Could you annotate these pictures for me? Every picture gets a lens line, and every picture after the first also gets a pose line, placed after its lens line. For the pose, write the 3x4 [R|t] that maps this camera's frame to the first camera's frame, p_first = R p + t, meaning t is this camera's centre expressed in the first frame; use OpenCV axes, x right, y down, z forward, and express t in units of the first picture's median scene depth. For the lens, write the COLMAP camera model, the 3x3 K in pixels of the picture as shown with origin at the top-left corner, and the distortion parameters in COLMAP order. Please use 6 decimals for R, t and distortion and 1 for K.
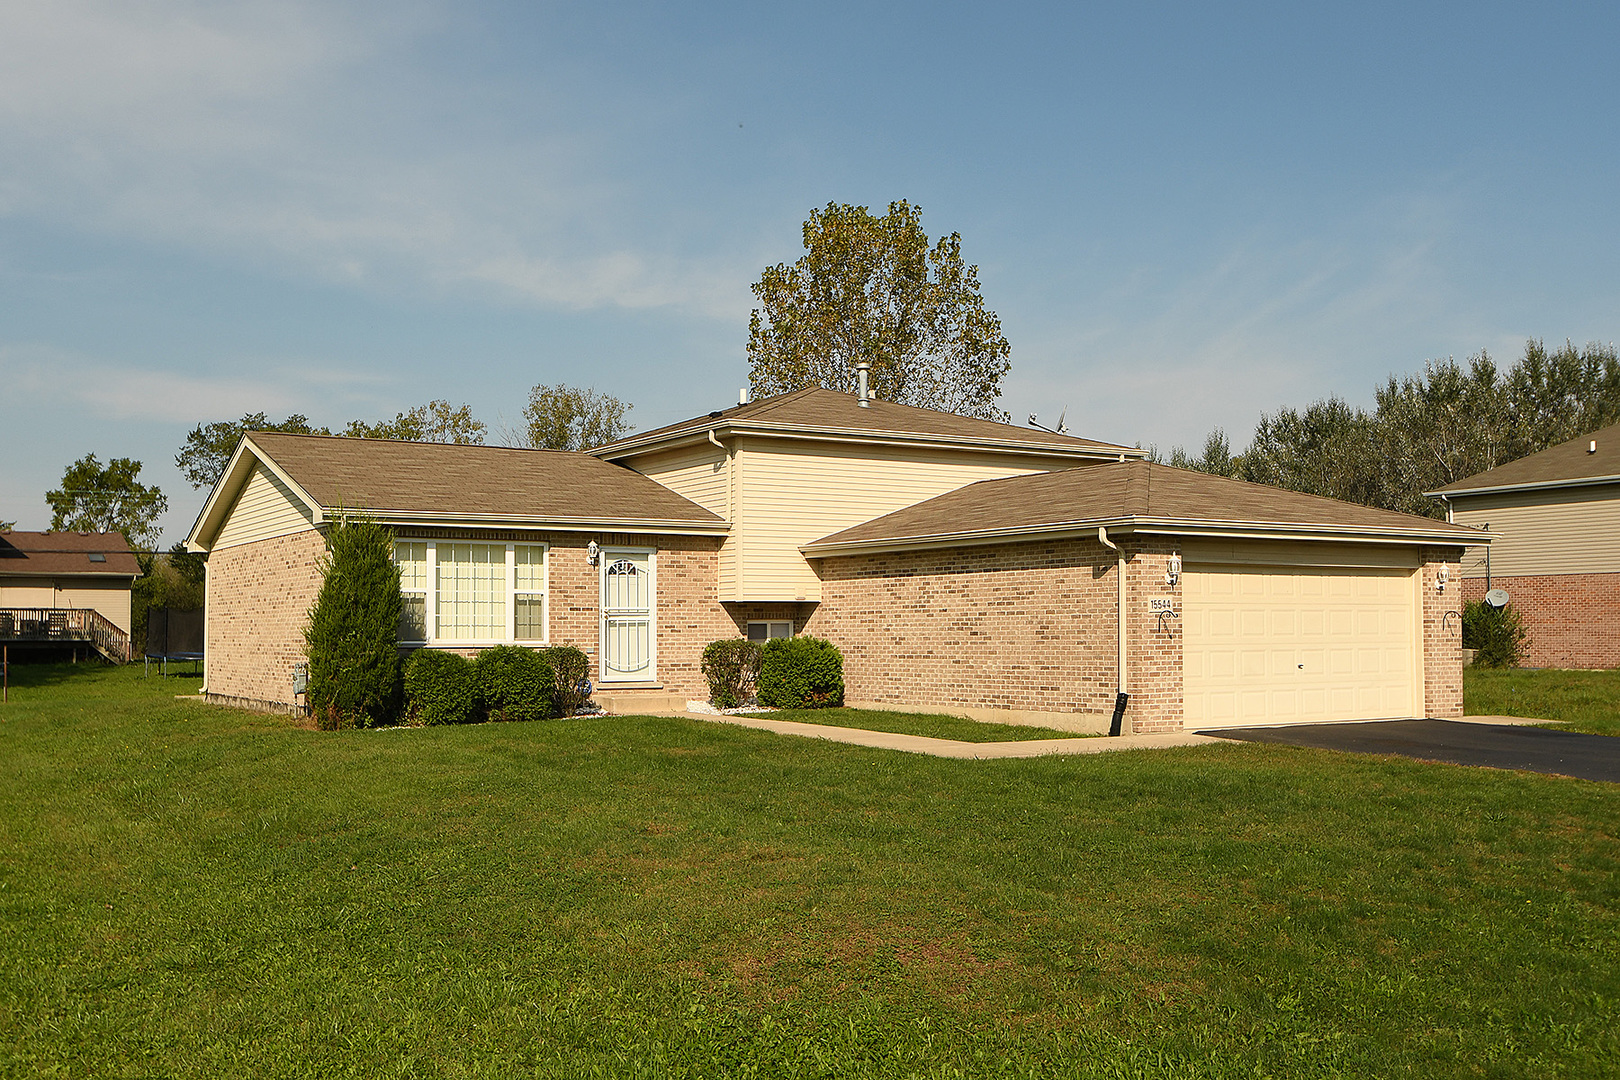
lens RADIAL K [[1601.0, 0, 812.8], [0, 1601.0, 543.8], [0, 0, 1]] dist [-0.076402, 0.000000]
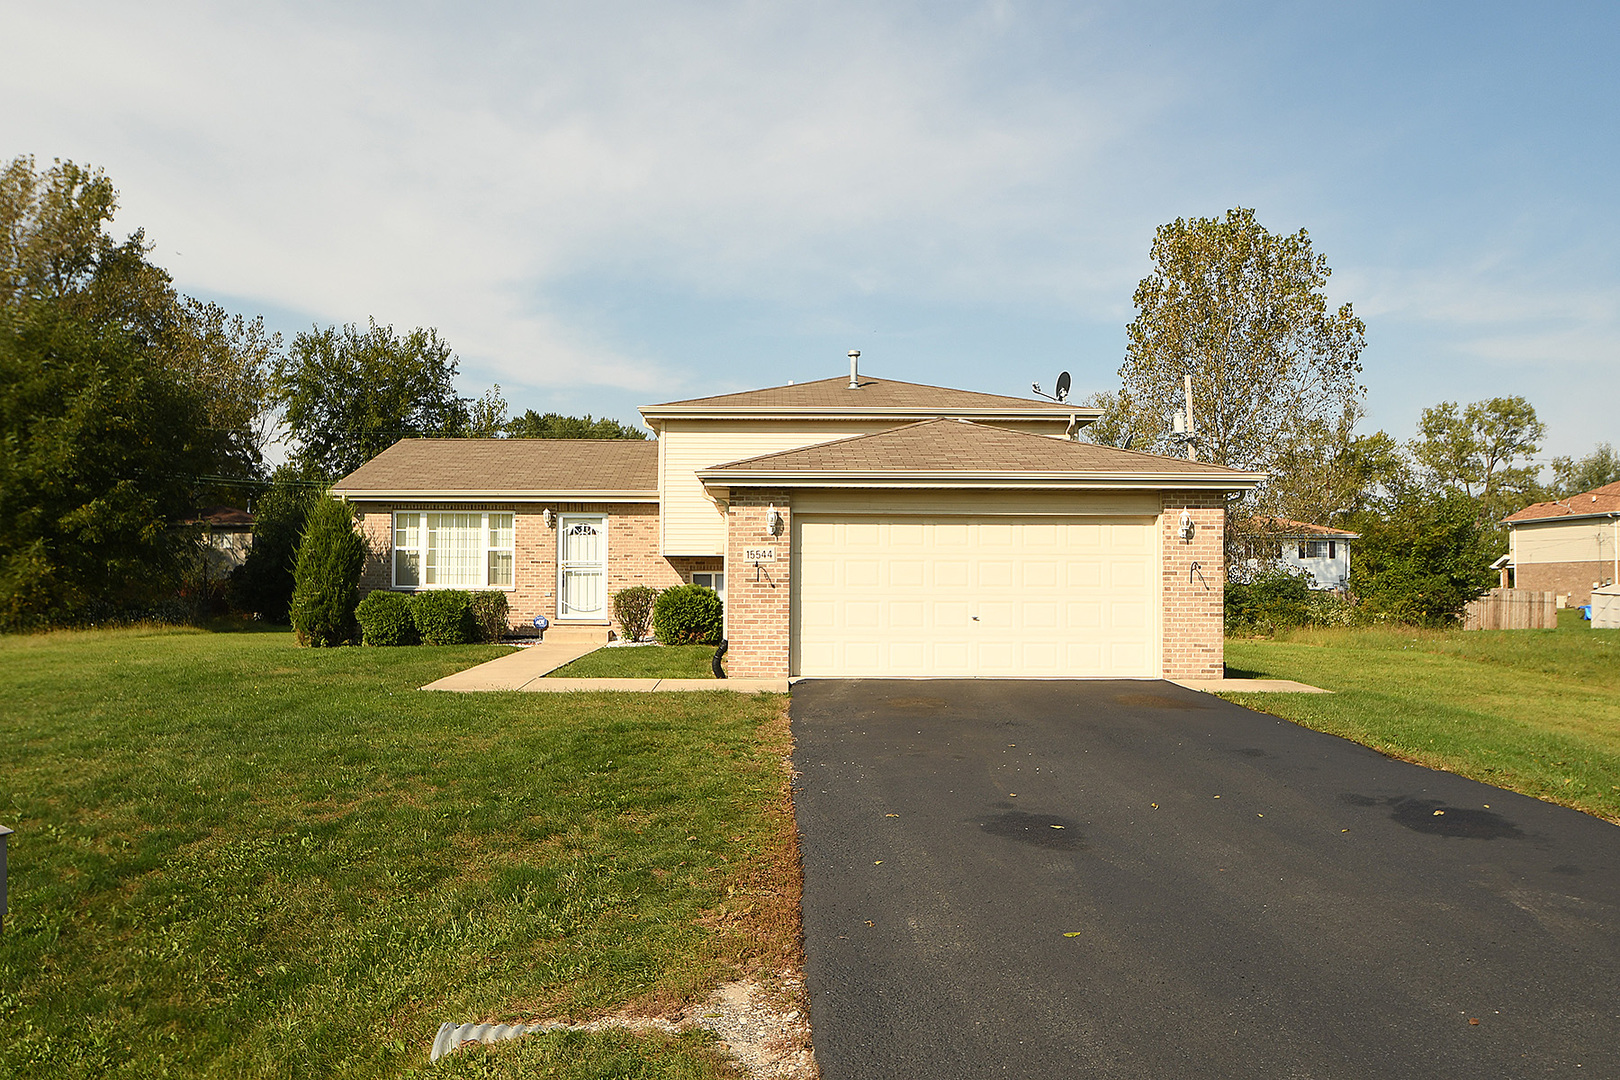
lens RADIAL K [[1180.4, 0, 806.8], [0, 1180.4, 530.3], [0, 0, 1]] dist [-0.037289, 0.004745]
pose [[0.857626, -0.016734, -0.514001, 0.544981], [0.021286, 0.999769, 0.002969, 0.017536], [0.513833, -0.013487, 0.857784, 0.303996]]
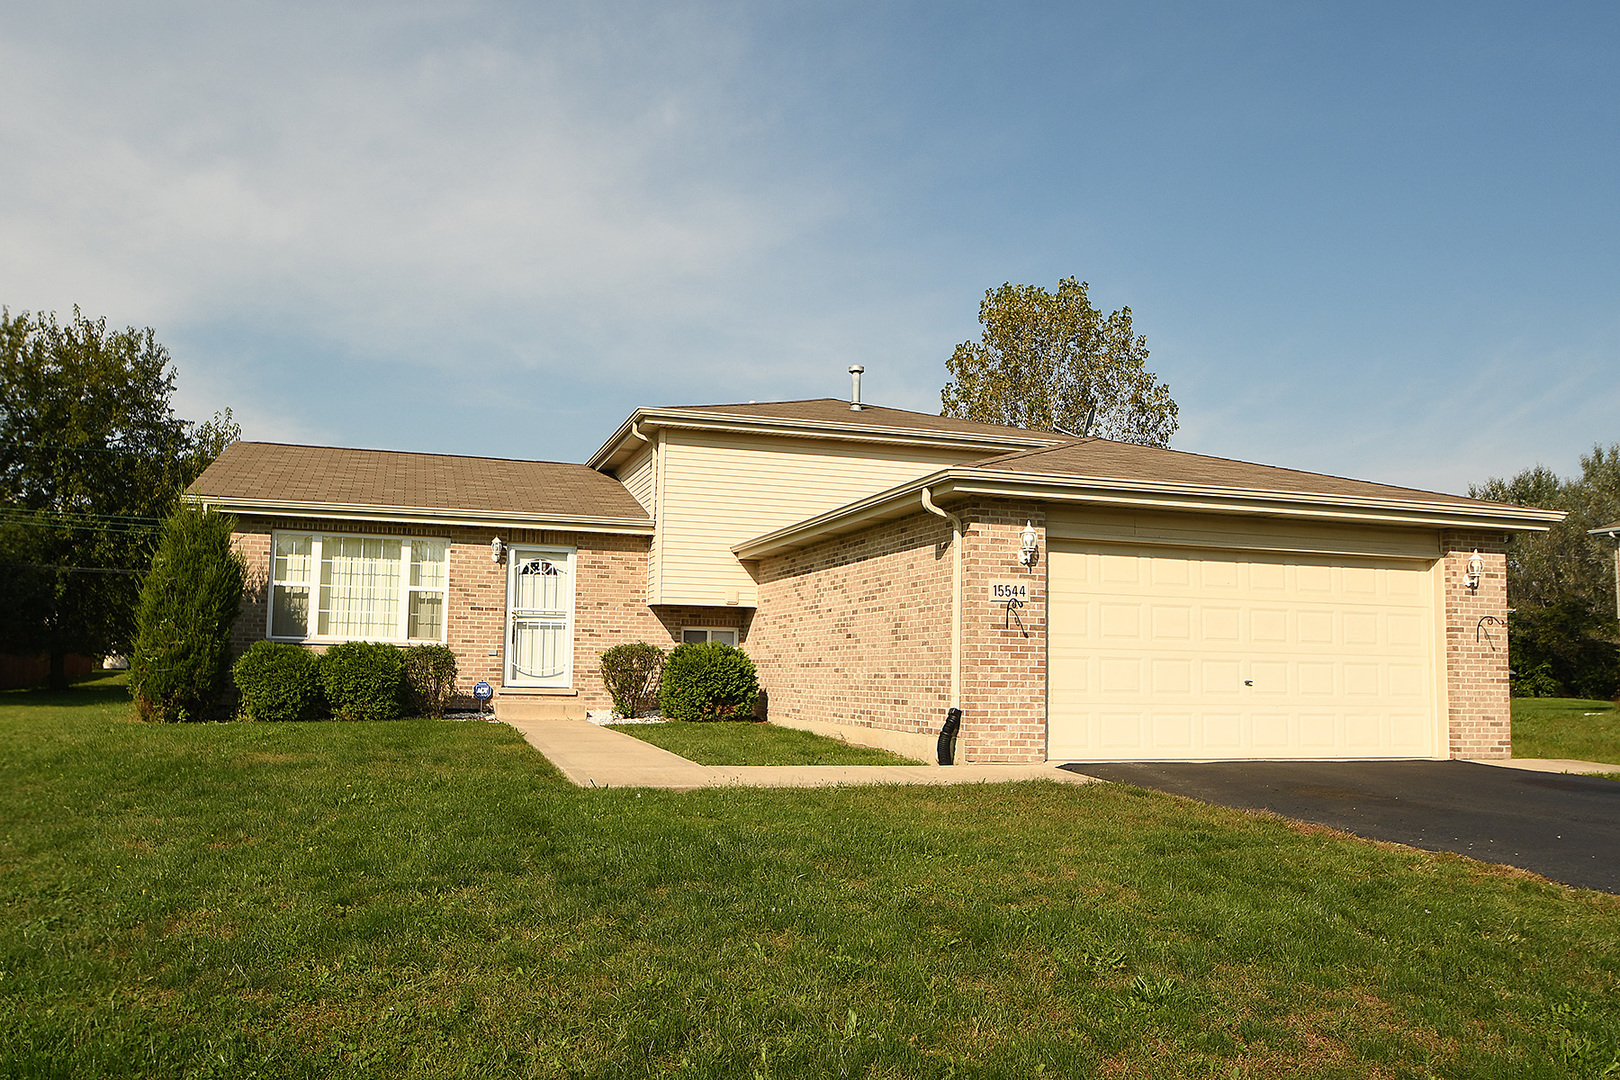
lens RADIAL K [[1218.8, 0, 801.7], [0, 1218.8, 555.0], [0, 0, 1]] dist [-0.054344, 0.013610]
pose [[0.966416, -0.003322, -0.256962, 0.230596], [-0.007878, 0.999063, -0.042546, 0.039394], [0.256862, 0.043141, 0.965485, 0.359964]]
